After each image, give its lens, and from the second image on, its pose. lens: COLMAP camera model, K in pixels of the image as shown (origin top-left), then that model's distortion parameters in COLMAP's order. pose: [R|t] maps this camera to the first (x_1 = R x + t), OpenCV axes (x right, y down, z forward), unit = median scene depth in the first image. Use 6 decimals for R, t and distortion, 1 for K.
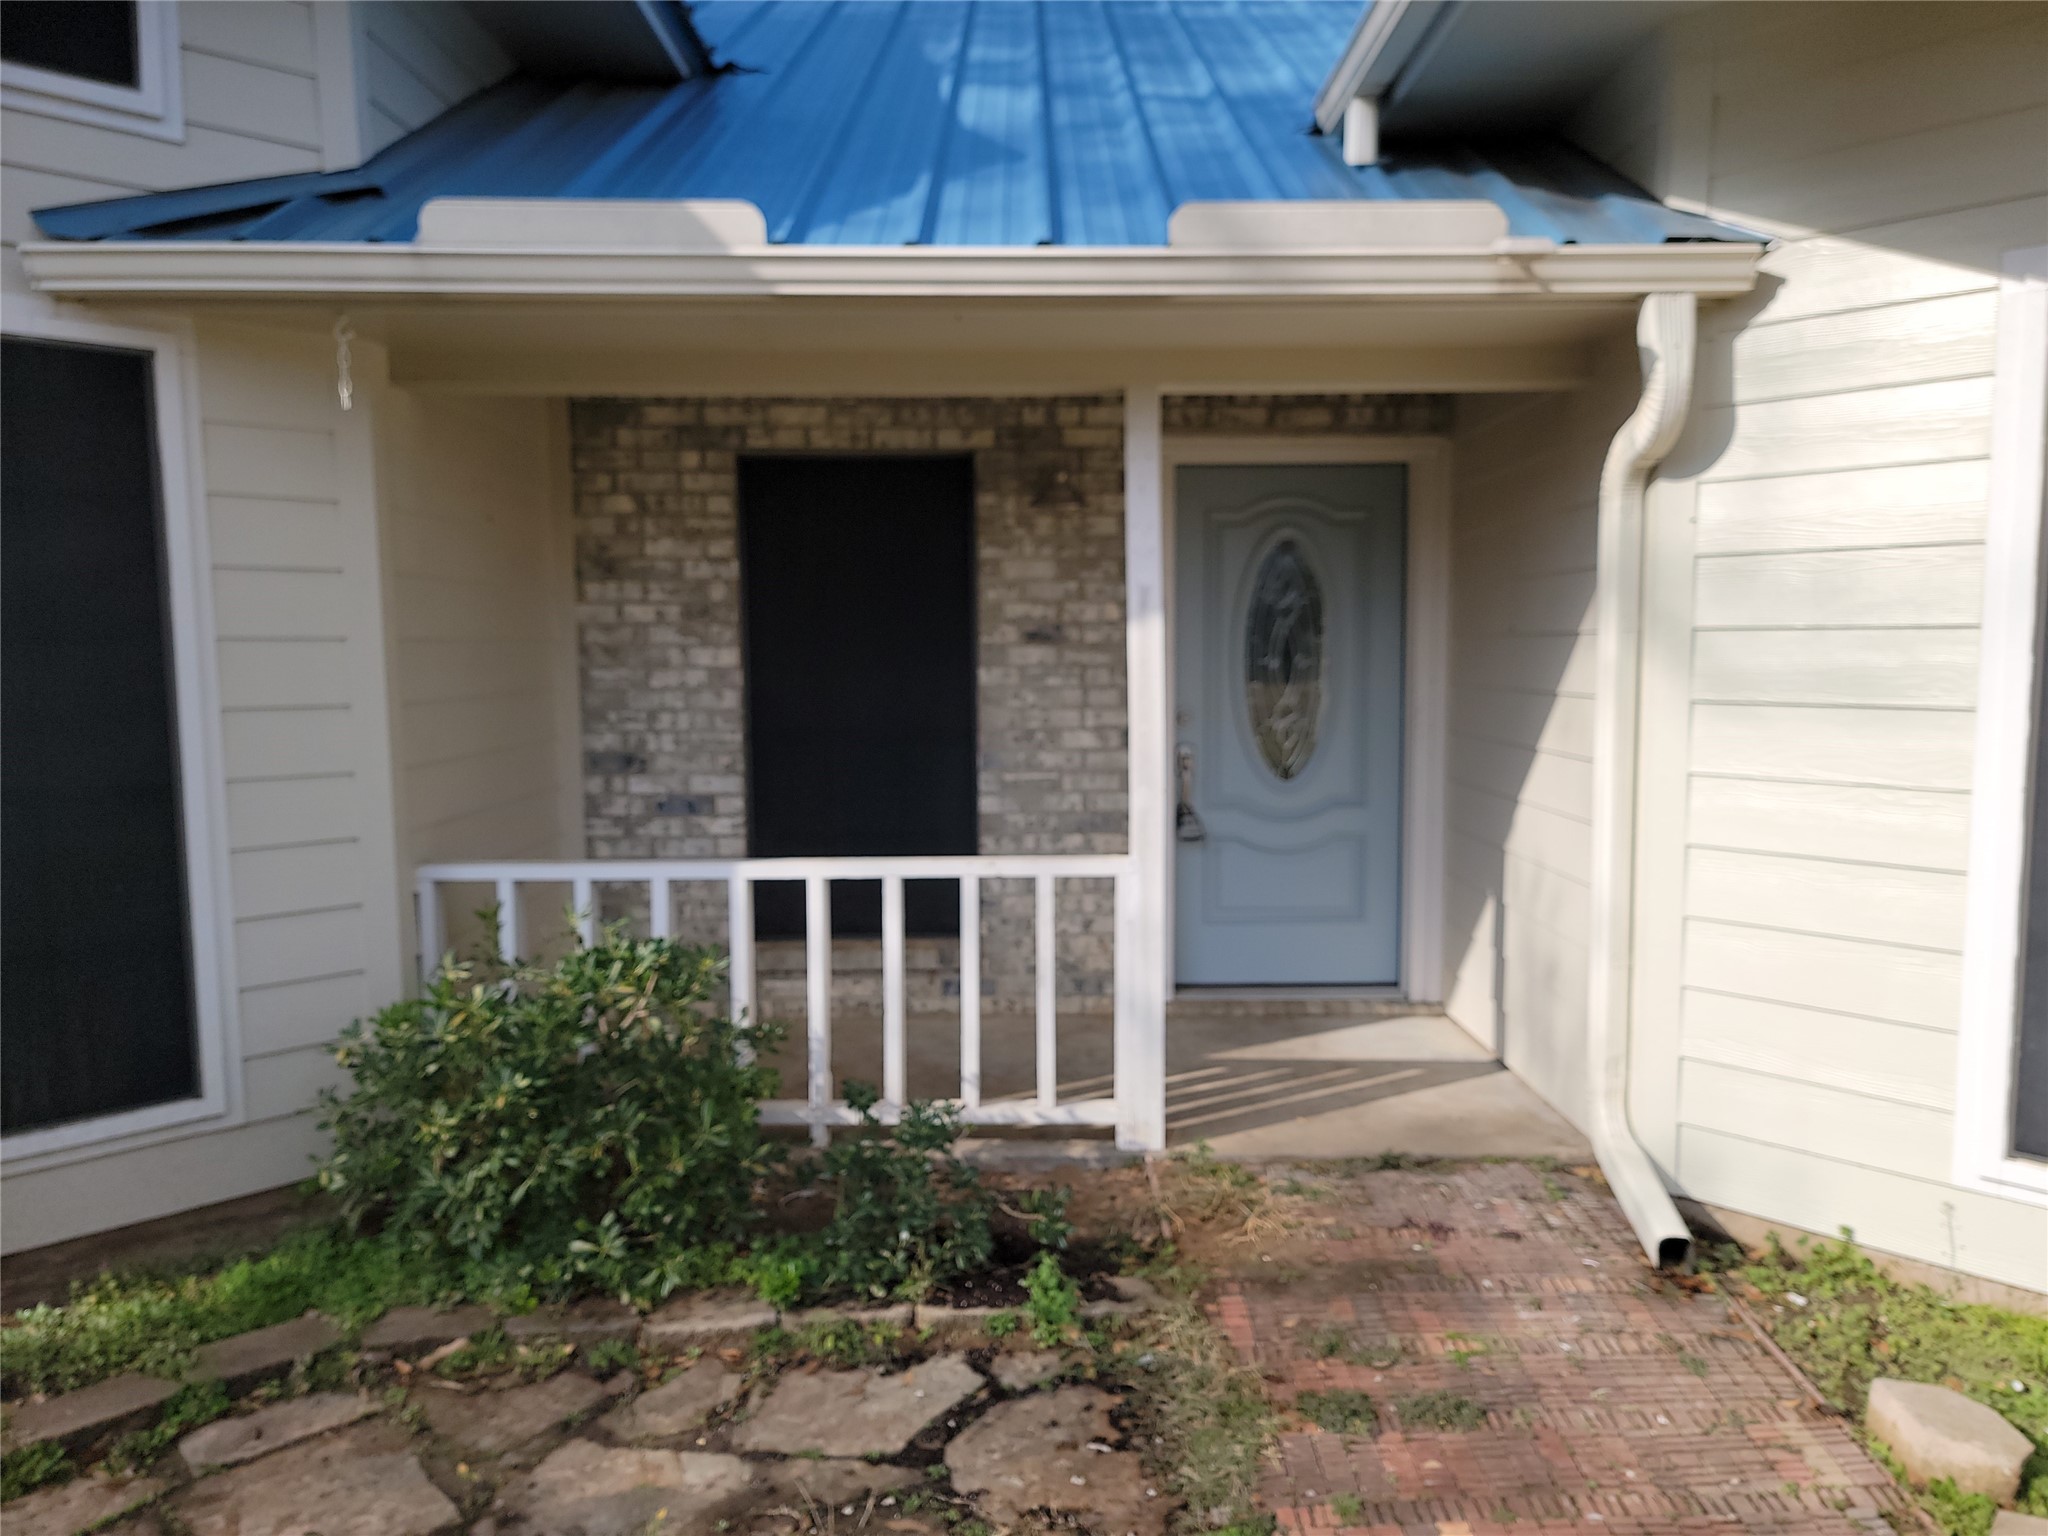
lens RADIAL K [[1450.4, 0, 1048.9], [0, 1450.4, 758.9], [0, 0, 1]] dist [0.053469, -0.001937]
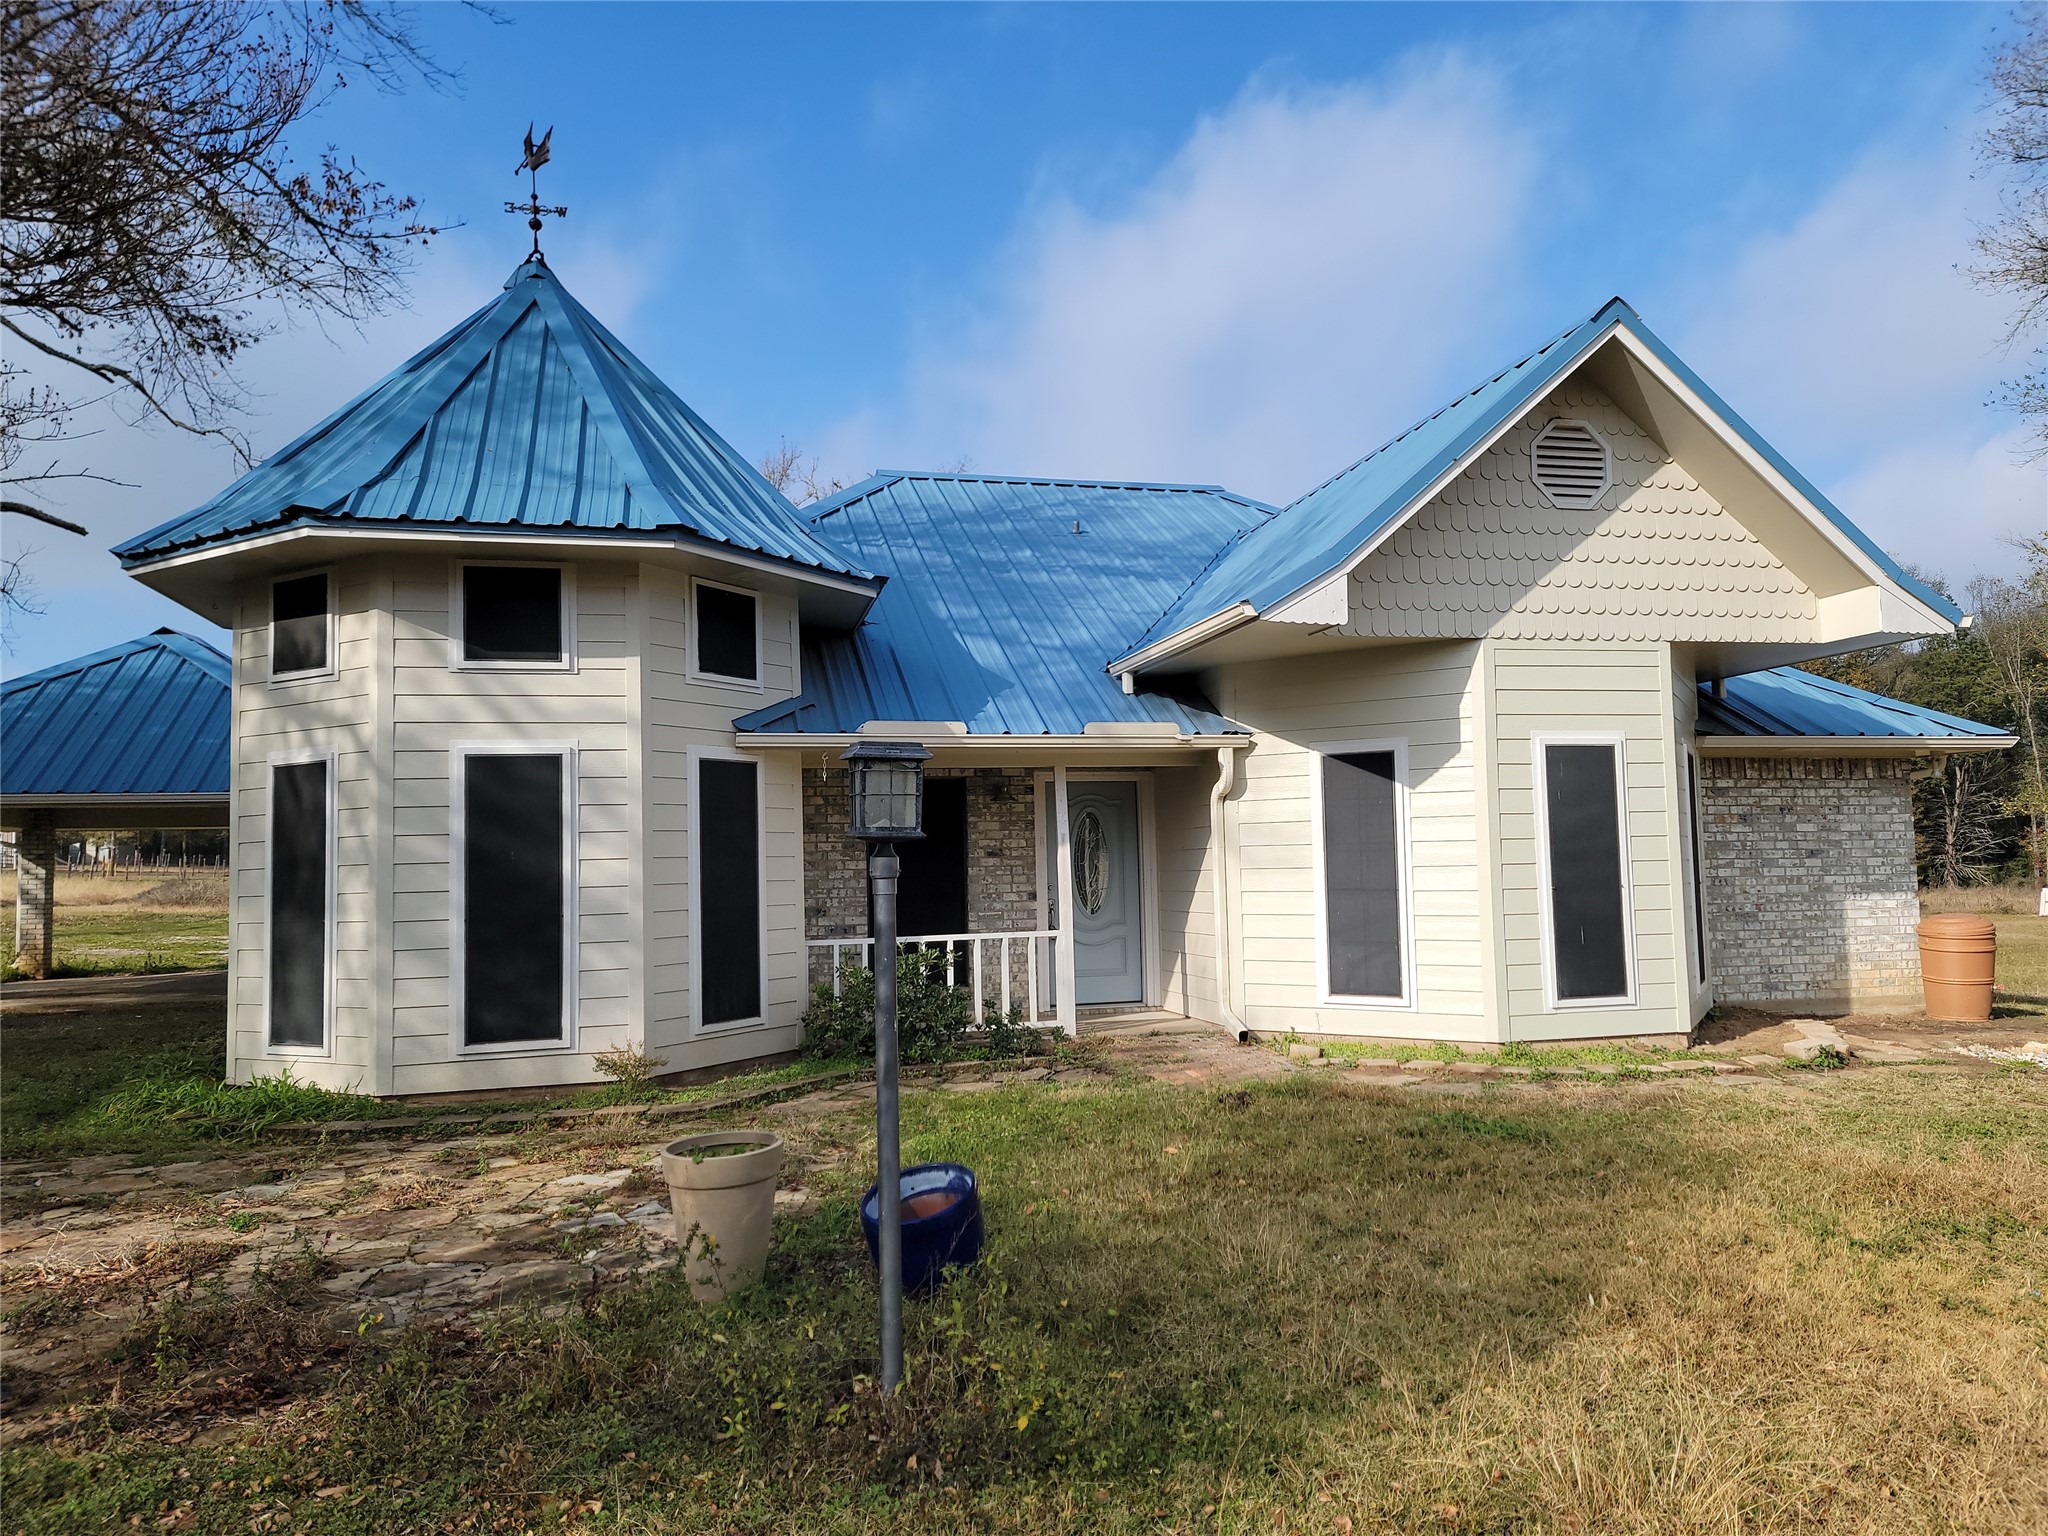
lens RADIAL K [[1450.4, 0, 1048.9], [0, 1450.4, 758.9], [0, 0, 1]] dist [0.053469, -0.001937]
pose [[0.970904, 0.000177, 0.239468, -0.602383], [0.037562, 0.987509, -0.153023, 0.159568], [-0.236504, 0.157565, 0.958770, -1.637931]]
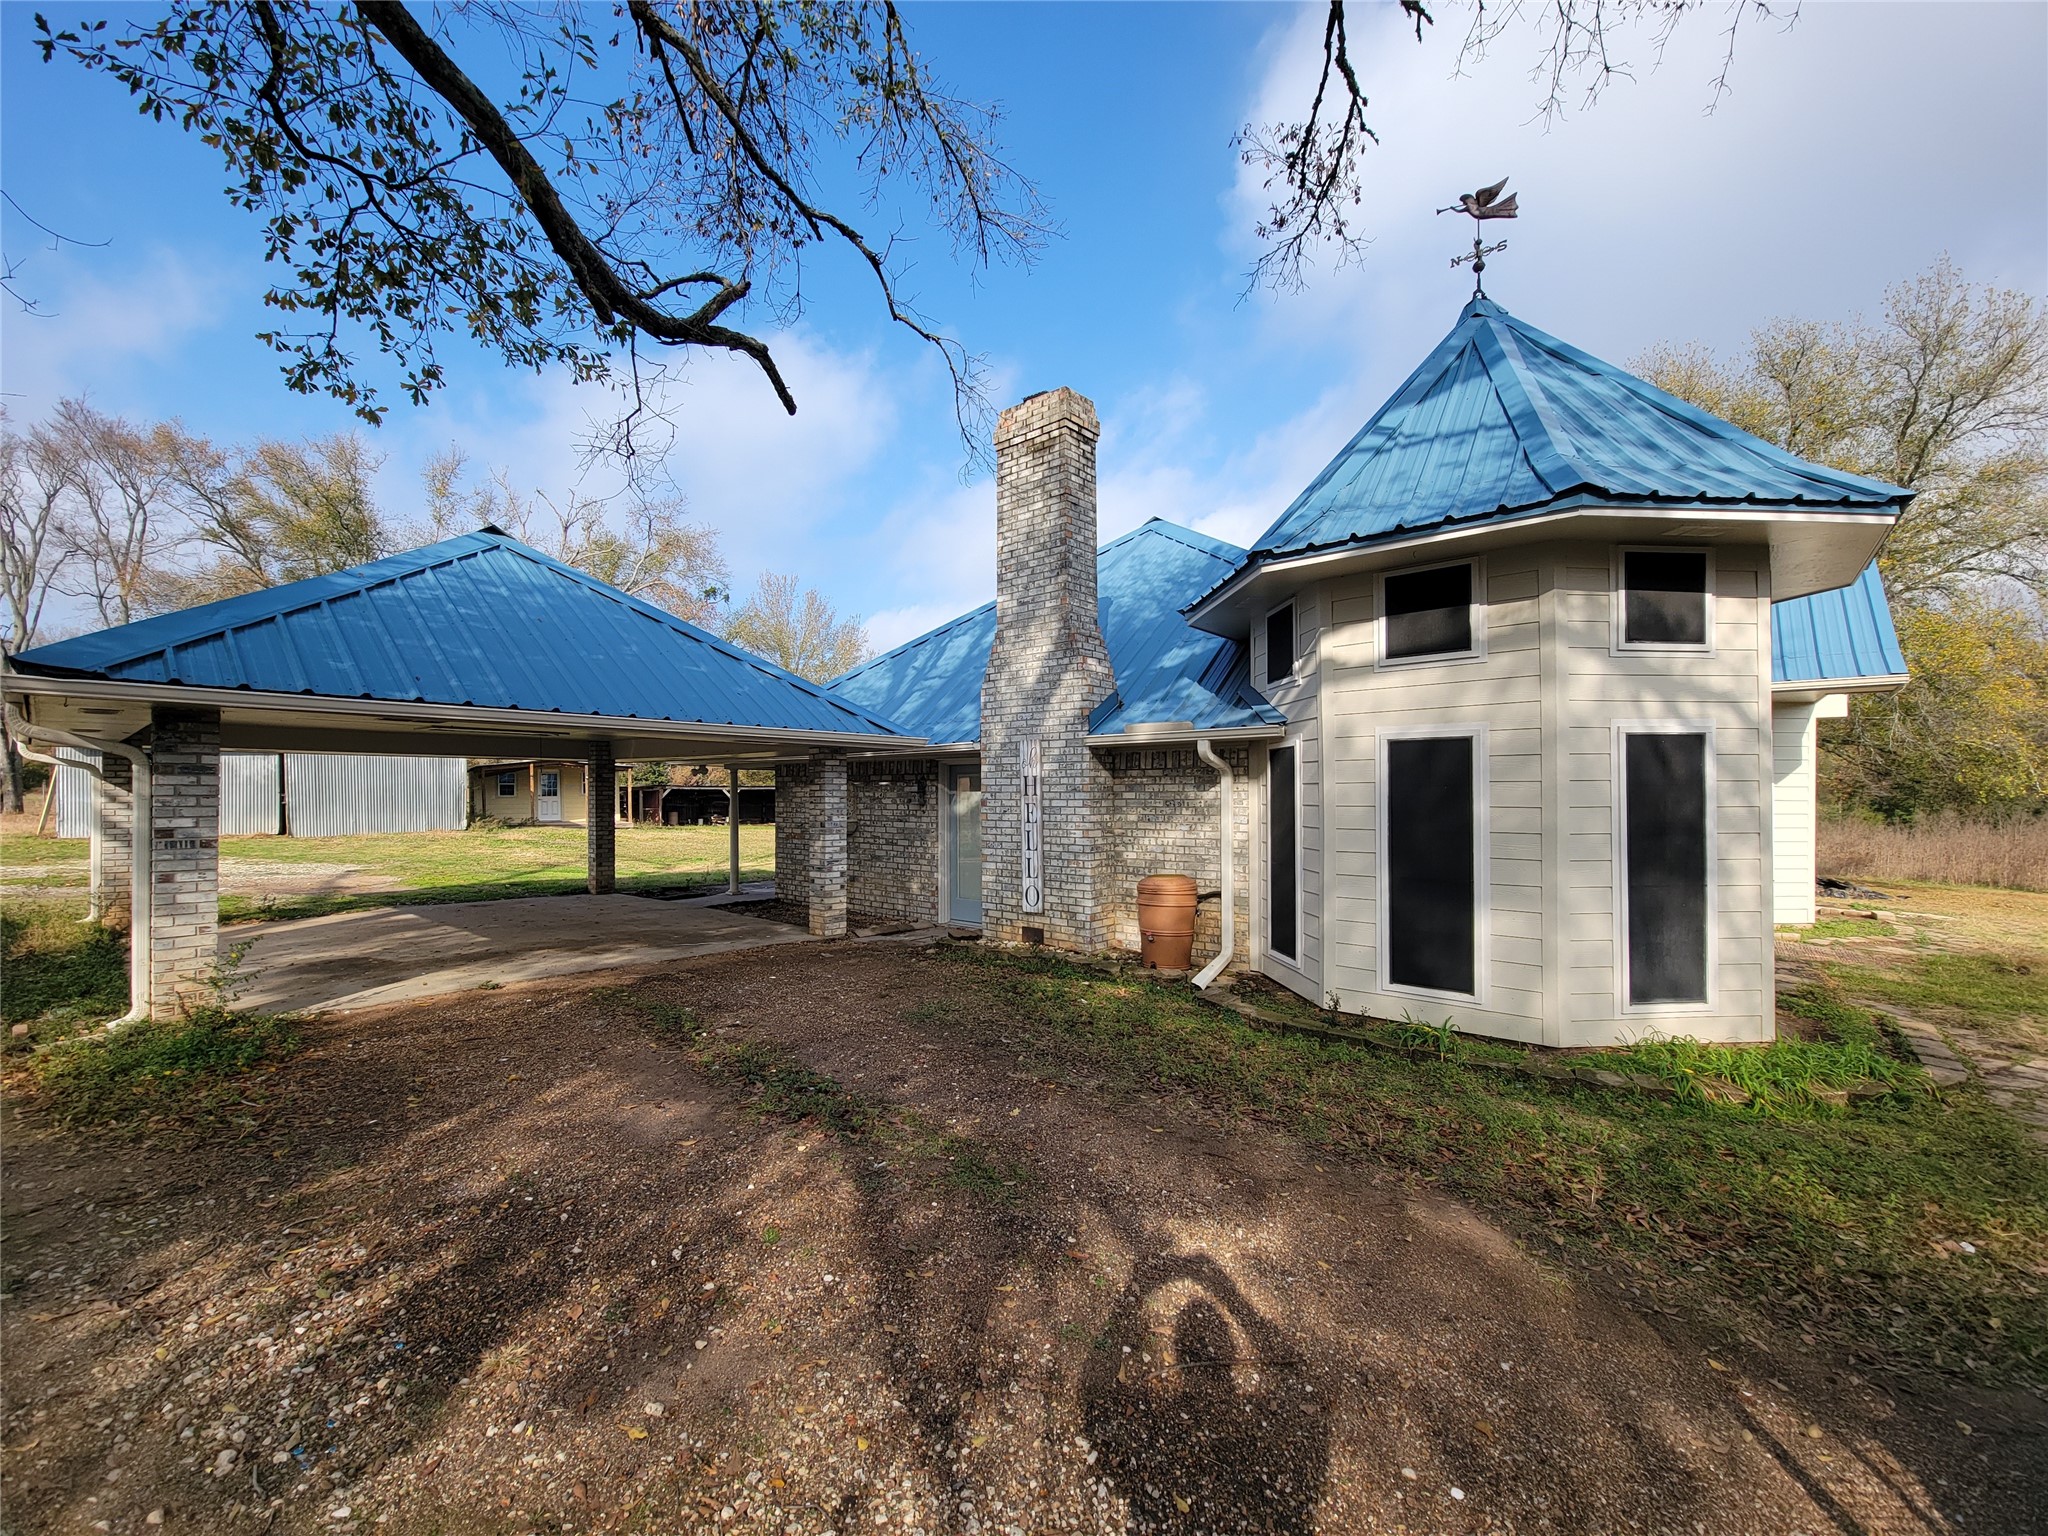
lens RADIAL K [[835.9, 0, 1027.3], [0, 835.9, 786.5], [0, 0, 1]] dist [0.000400, 0.000019]
pose [[0.652714, 0.011799, 0.757512, -2.386201], [0.056487, 0.996338, -0.064192, -0.054096], [-0.755495, 0.084689, 0.649657, 0.227868]]
